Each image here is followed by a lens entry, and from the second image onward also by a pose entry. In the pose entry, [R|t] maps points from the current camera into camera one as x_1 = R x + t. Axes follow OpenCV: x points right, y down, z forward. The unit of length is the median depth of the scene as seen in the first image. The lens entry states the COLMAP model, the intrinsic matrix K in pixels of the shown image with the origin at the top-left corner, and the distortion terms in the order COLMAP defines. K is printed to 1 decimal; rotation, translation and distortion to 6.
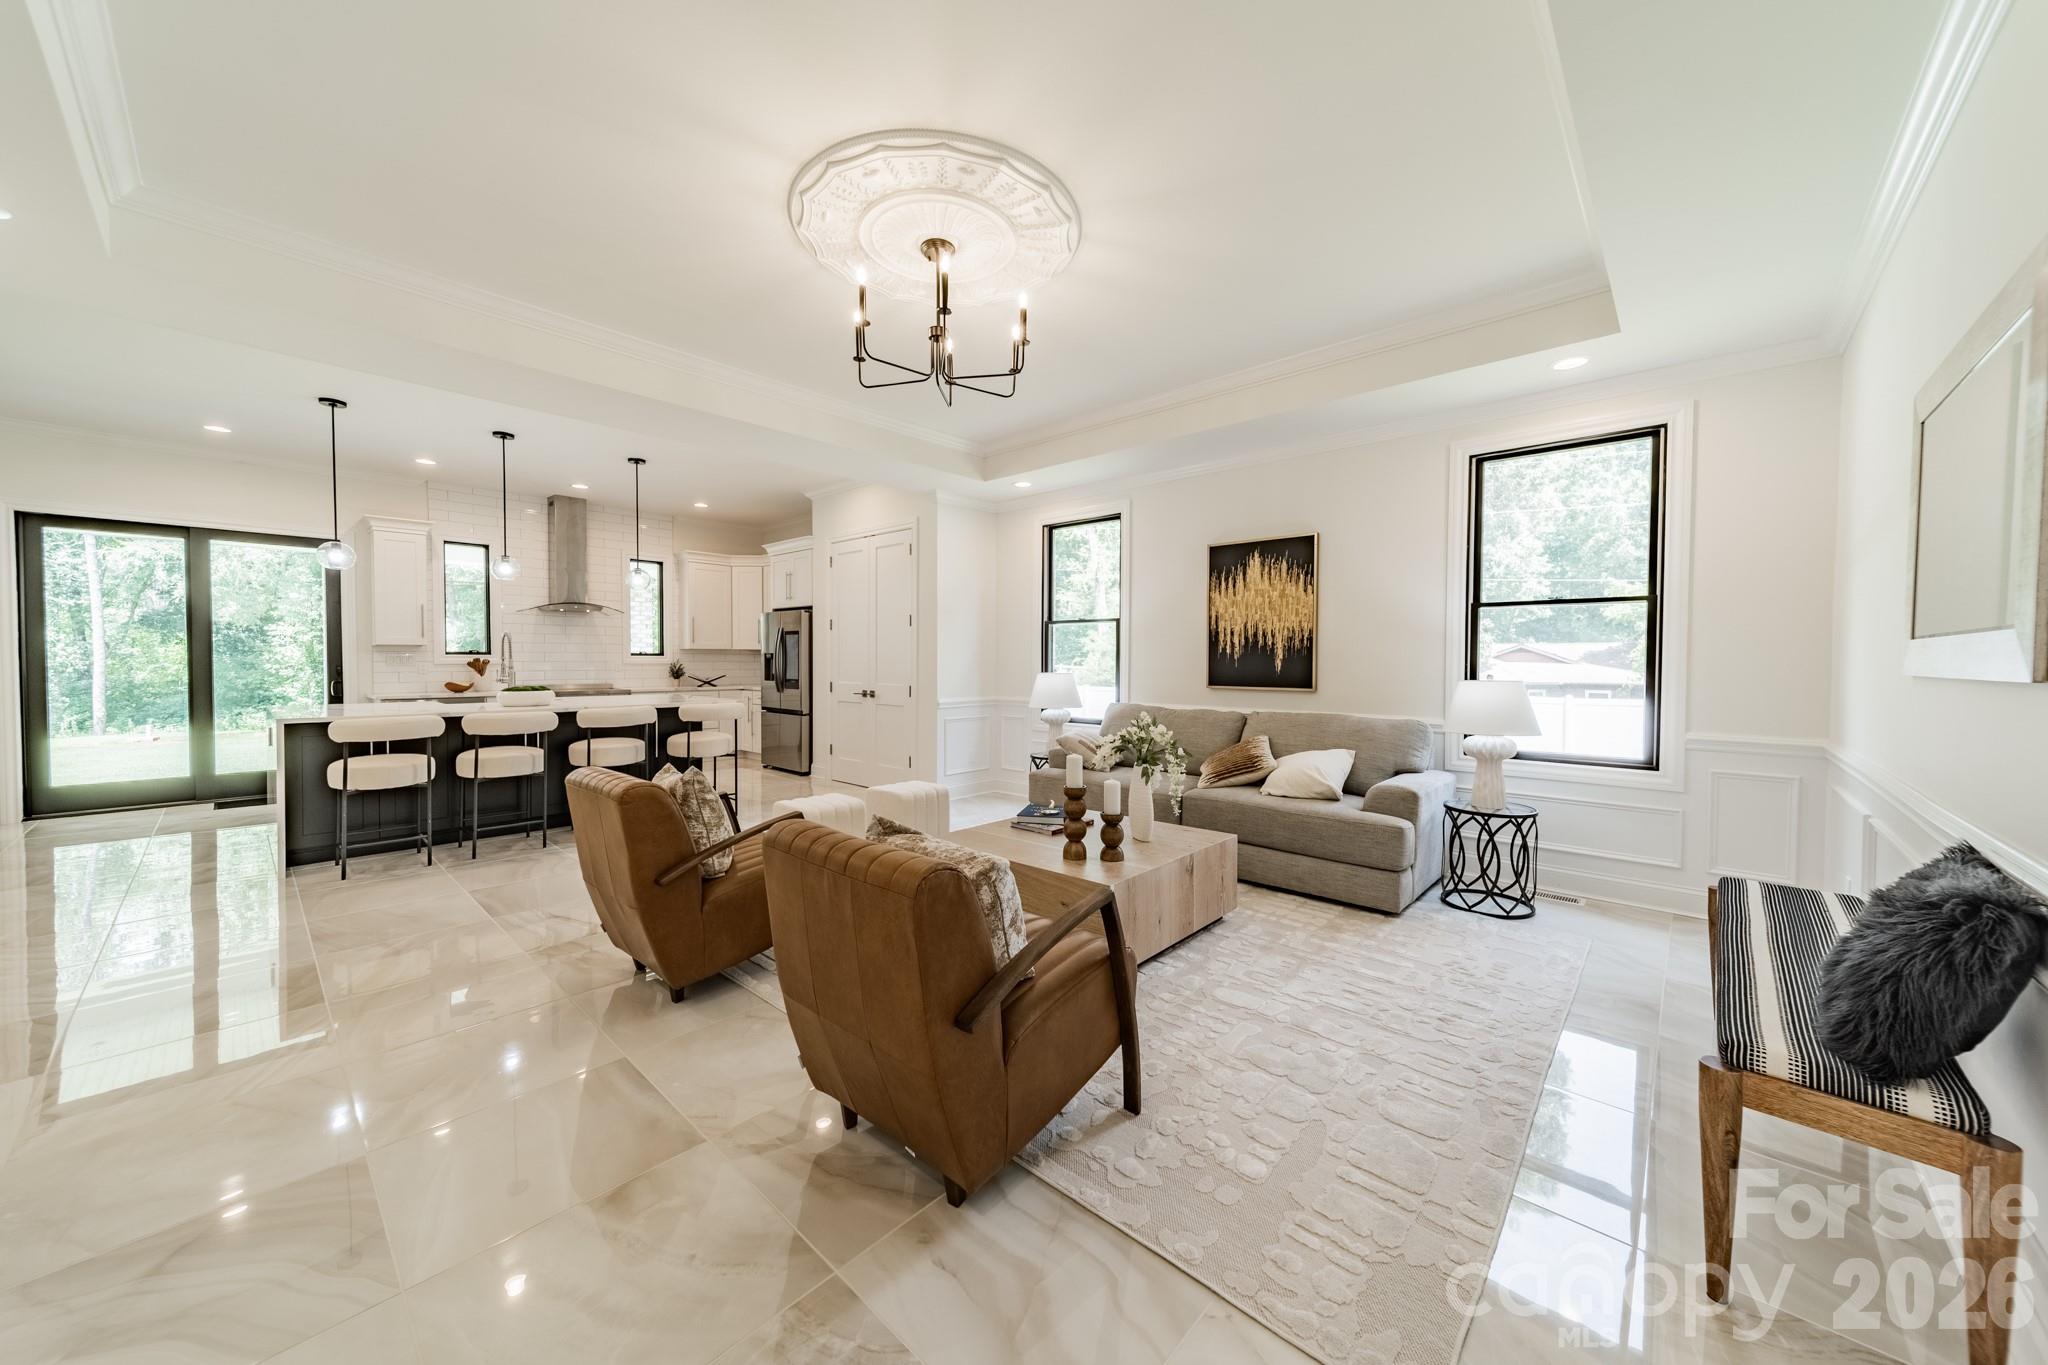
lens RADIAL K [[723.4, 0, 1034.7], [0, 723.4, 676.3], [0, 0, 1]] dist [0.010036, -0.000620]
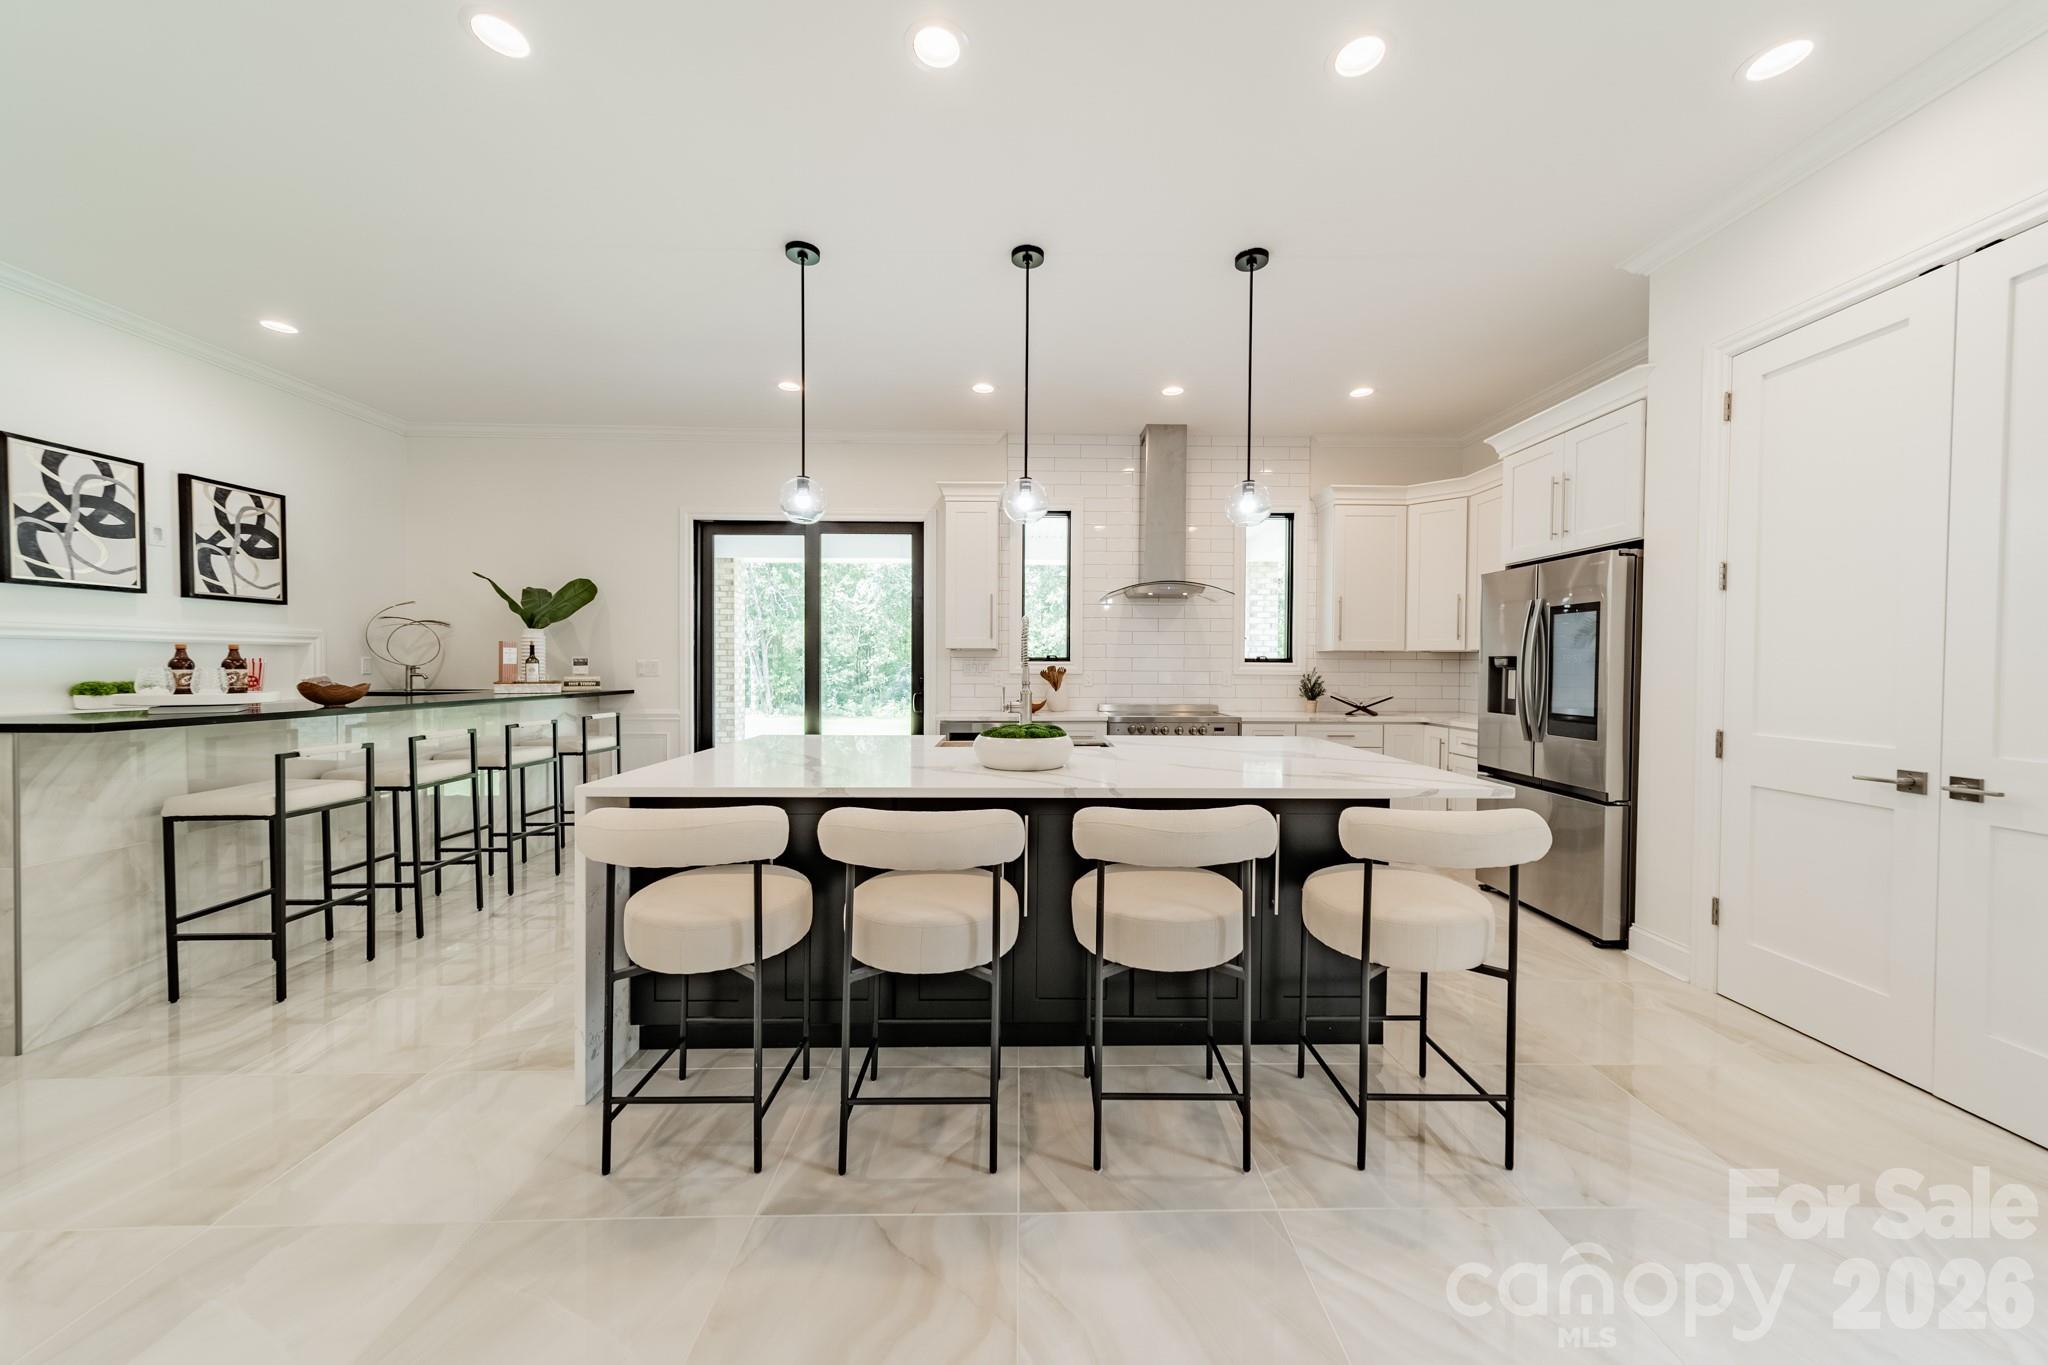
lens RADIAL K [[723.4, 0, 1034.3], [0, 723.4, 677.6], [0, 0, 1]] dist [0.010036, -0.000620]
pose [[0.688425, 0.012365, -0.725202, -0.305584], [-0.019470, 0.999809, -0.001435, -0.014697], [0.725046, 0.015107, 0.688535, 0.589744]]
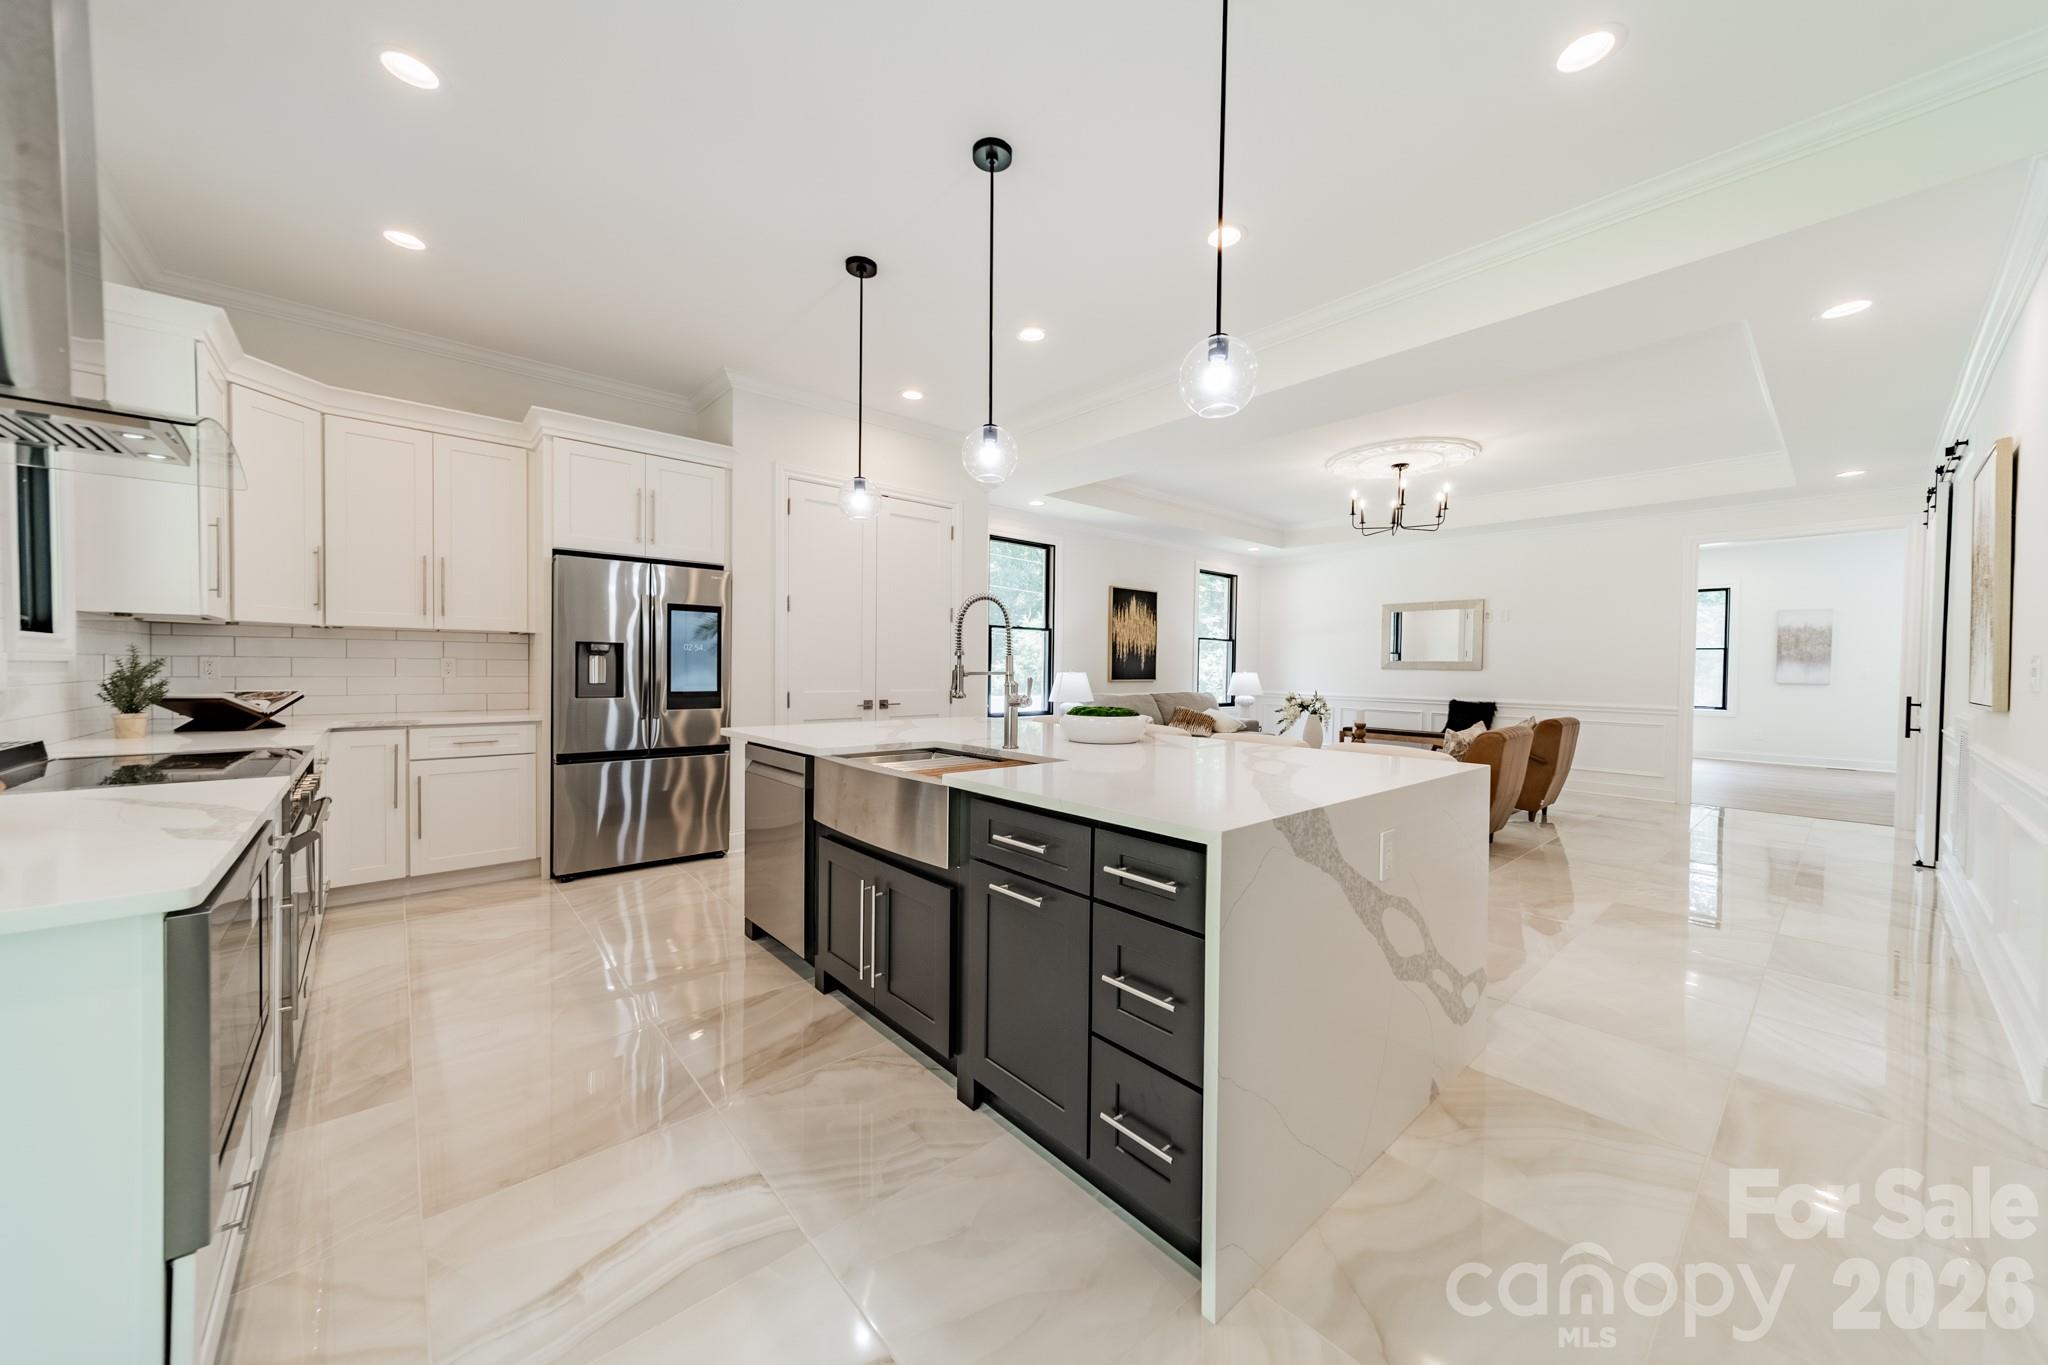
lens RADIAL K [[723.4, 0, 1044.1], [0, 723.4, 673.8], [0, 0, 1]] dist [0.010036, -0.000620]
pose [[0.100769, -0.011861, 0.994839, -1.089497], [0.013961, 0.999847, 0.010507, -0.014826], [-0.994812, 0.012830, 0.100920, 0.856876]]
